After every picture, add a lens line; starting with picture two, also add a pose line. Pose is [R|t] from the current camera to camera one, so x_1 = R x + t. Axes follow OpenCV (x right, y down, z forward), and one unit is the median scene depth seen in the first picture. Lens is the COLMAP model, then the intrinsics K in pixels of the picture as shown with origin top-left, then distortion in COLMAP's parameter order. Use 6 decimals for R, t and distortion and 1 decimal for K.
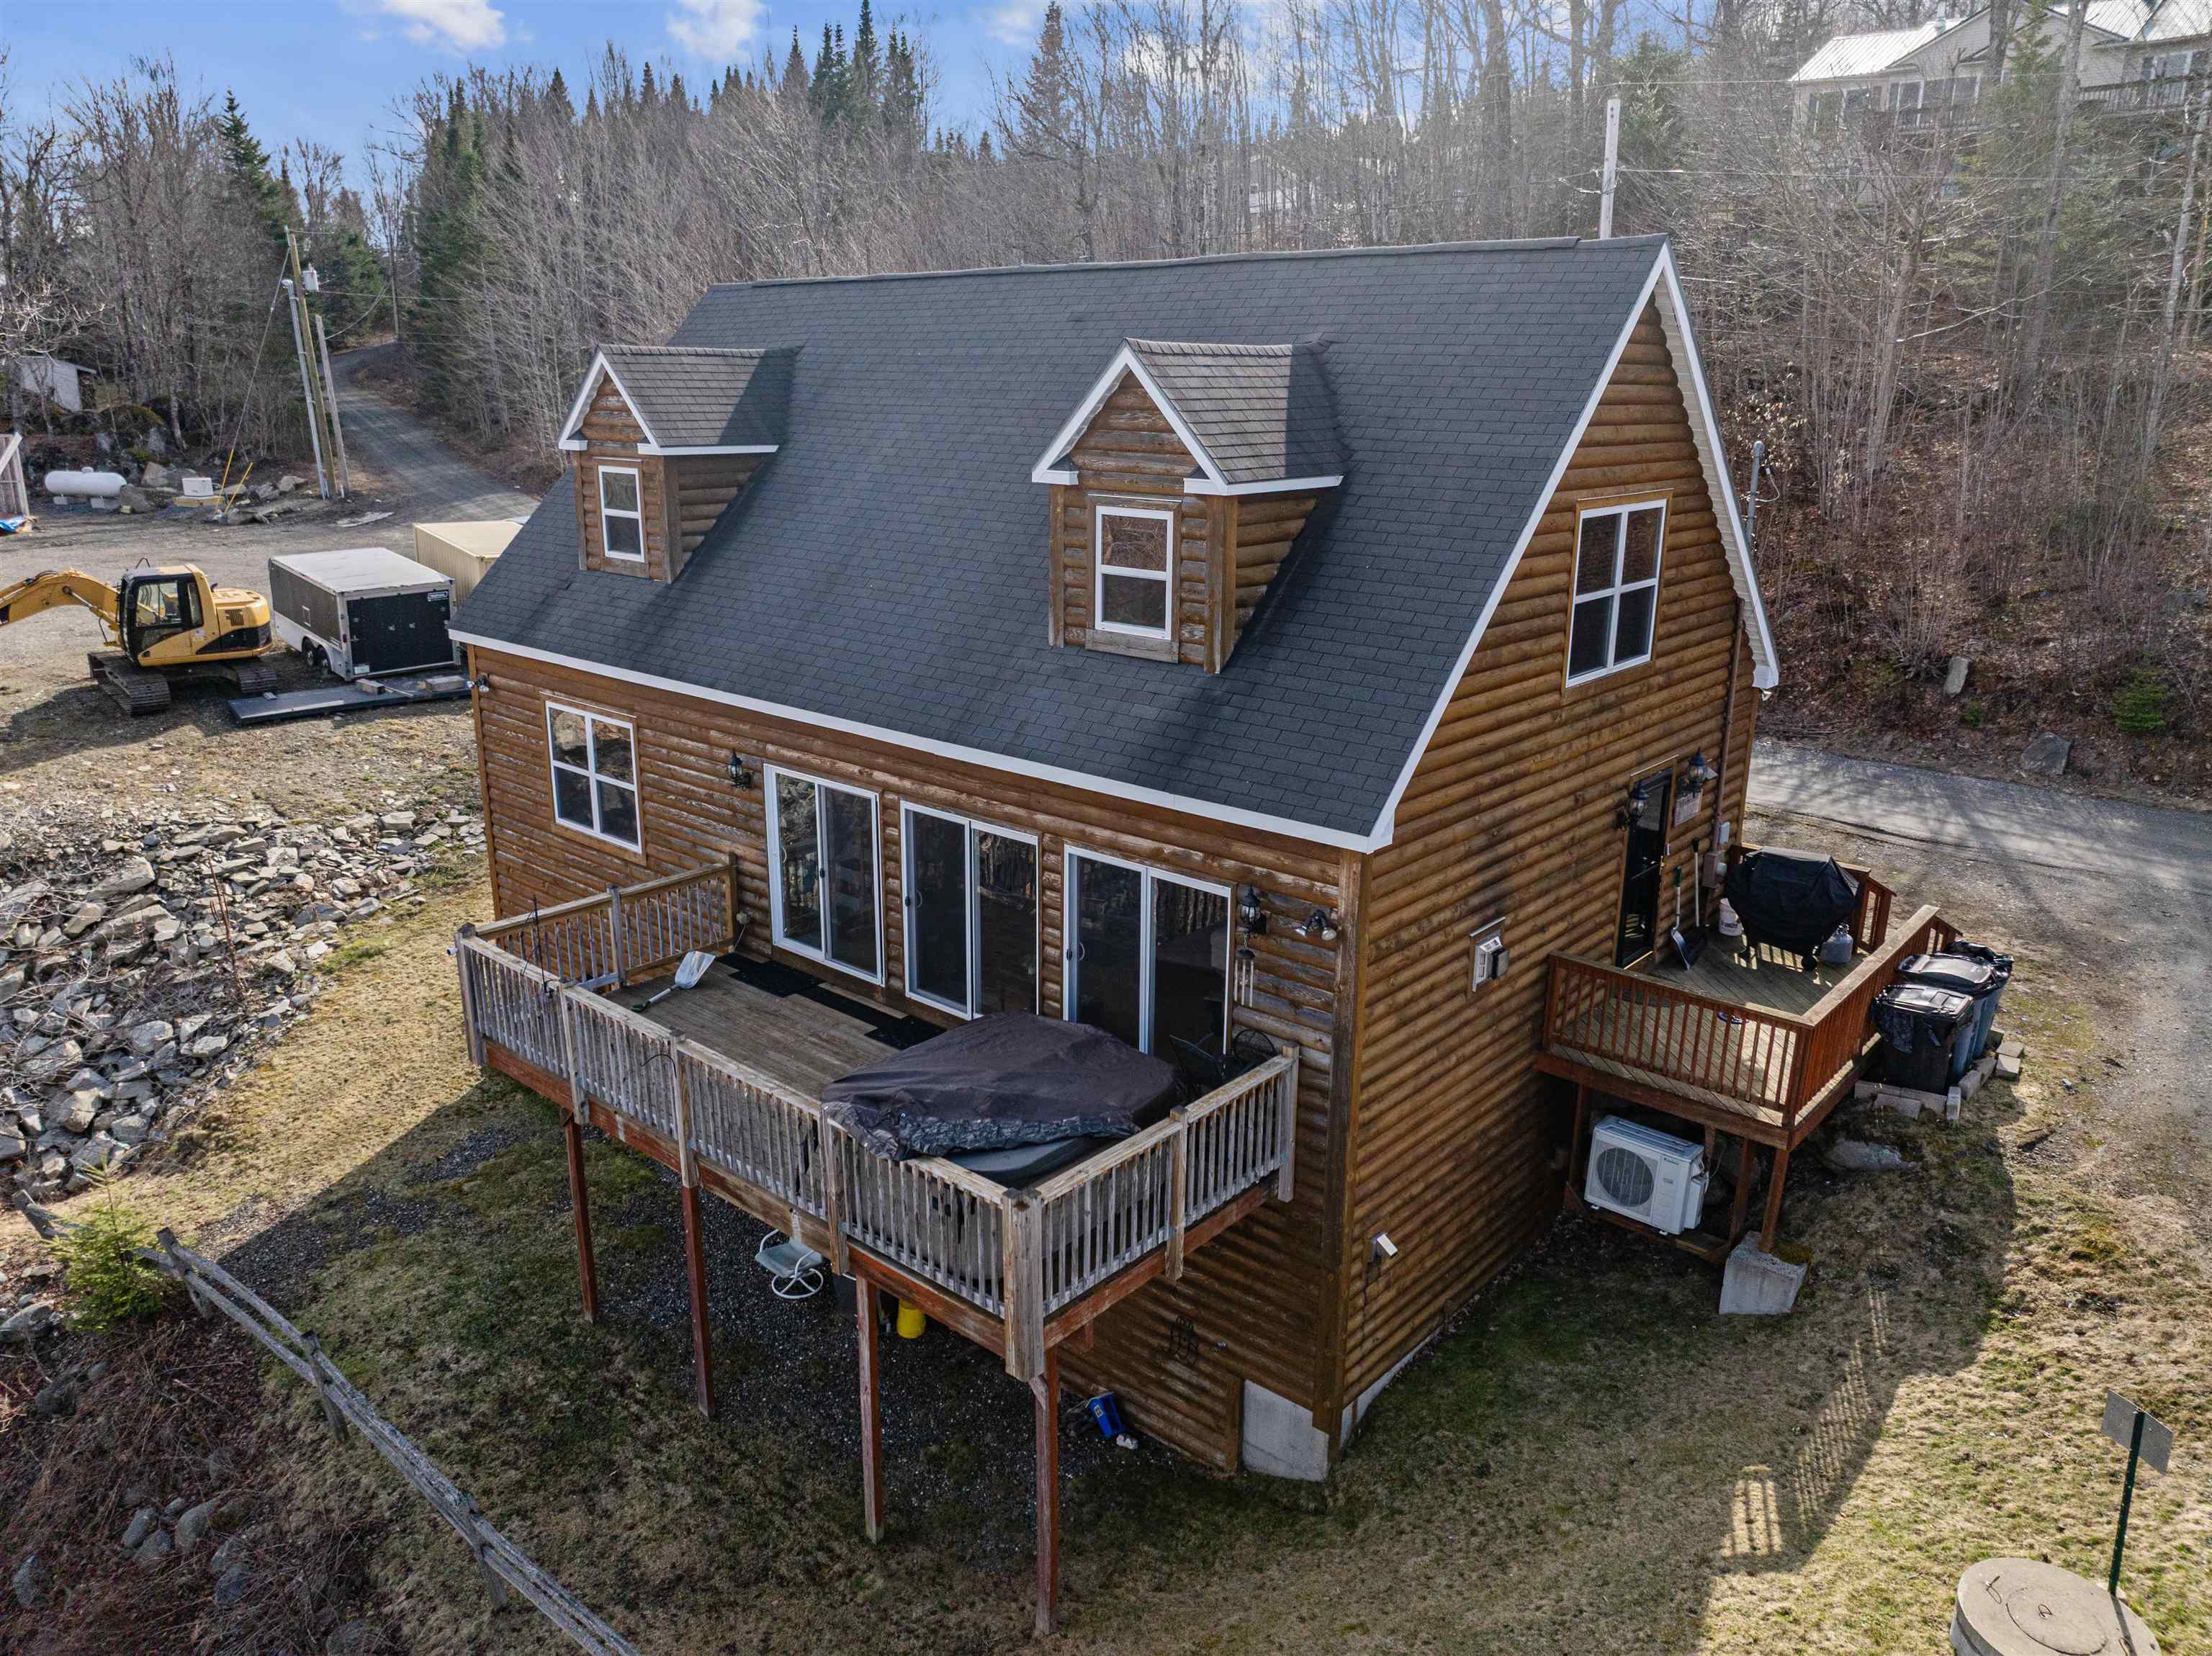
lens RADIAL K [[1571.6, 0, 1103.6], [0, 1571.6, 763.0], [0, 0, 1]] dist [-0.043914, -0.003017]
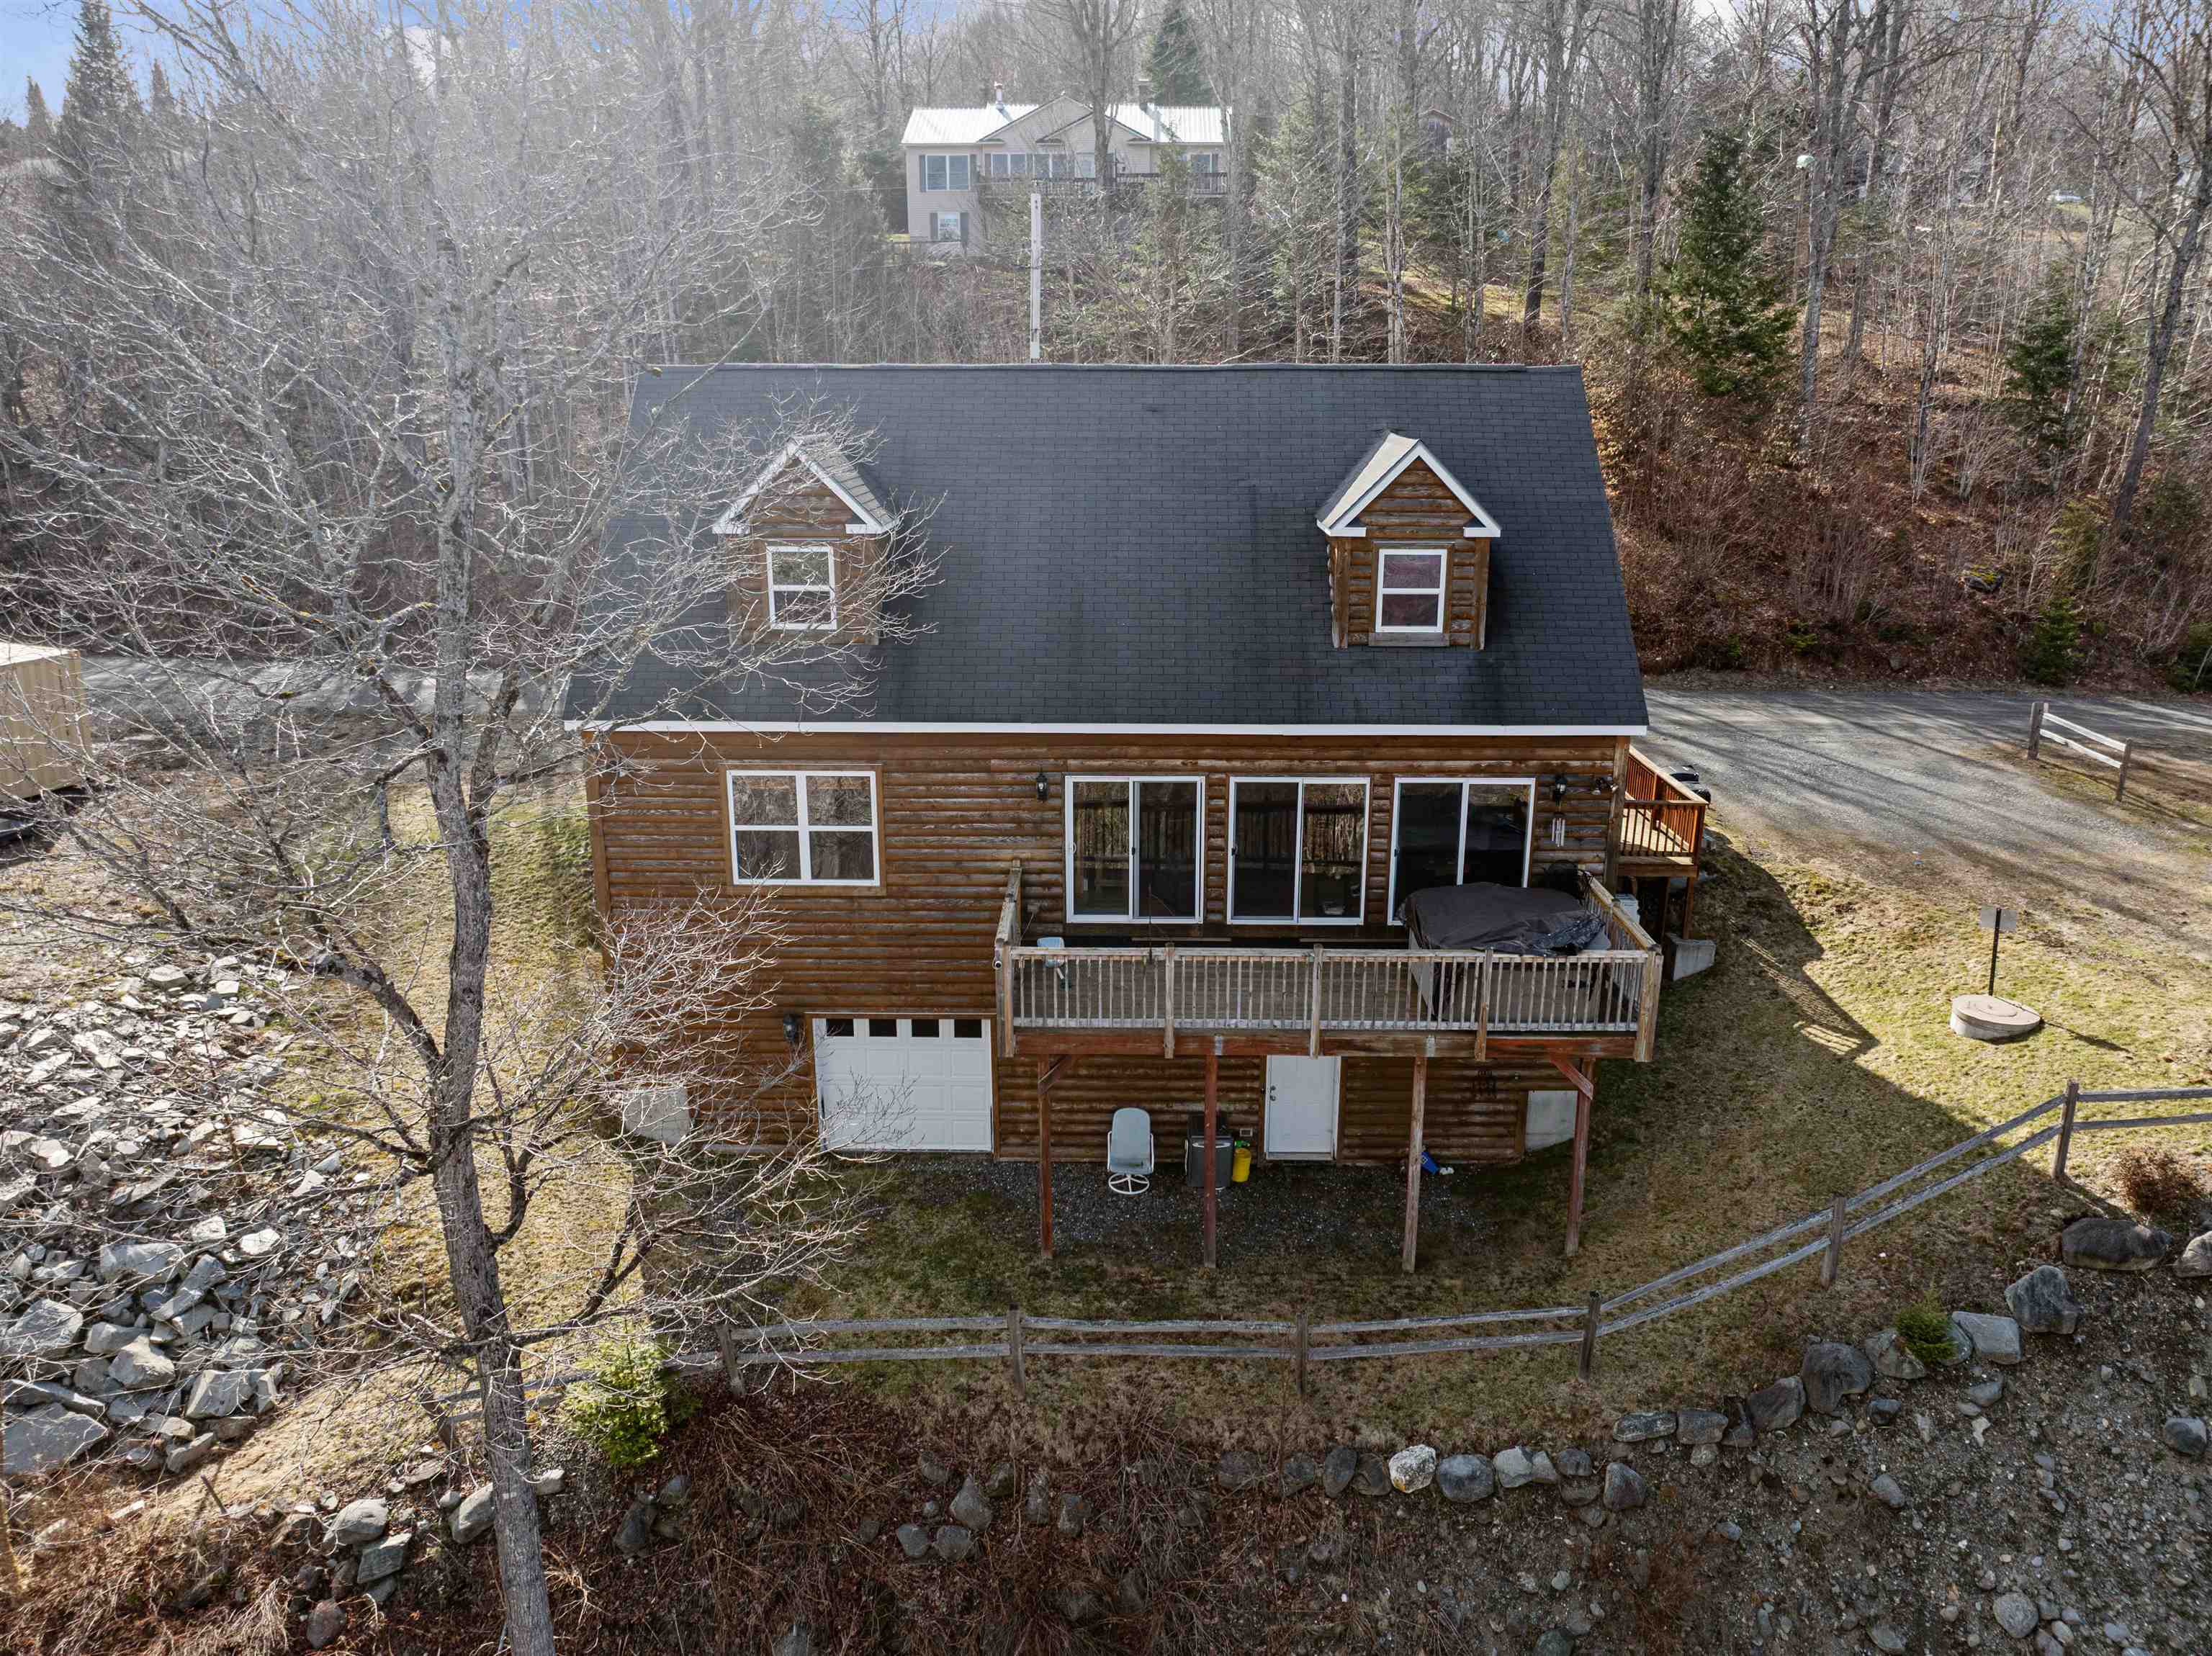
lens RADIAL K [[1571.6, 0, 1103.6], [0, 1571.6, 763.0], [0, 0, 1]] dist [-0.043914, -0.003017]
pose [[0.762165, -0.161060, 0.627028, -1.049093], [0.160428, 0.985337, 0.058092, -0.083319], [-0.627190, 0.056317, 0.776828, 0.020673]]
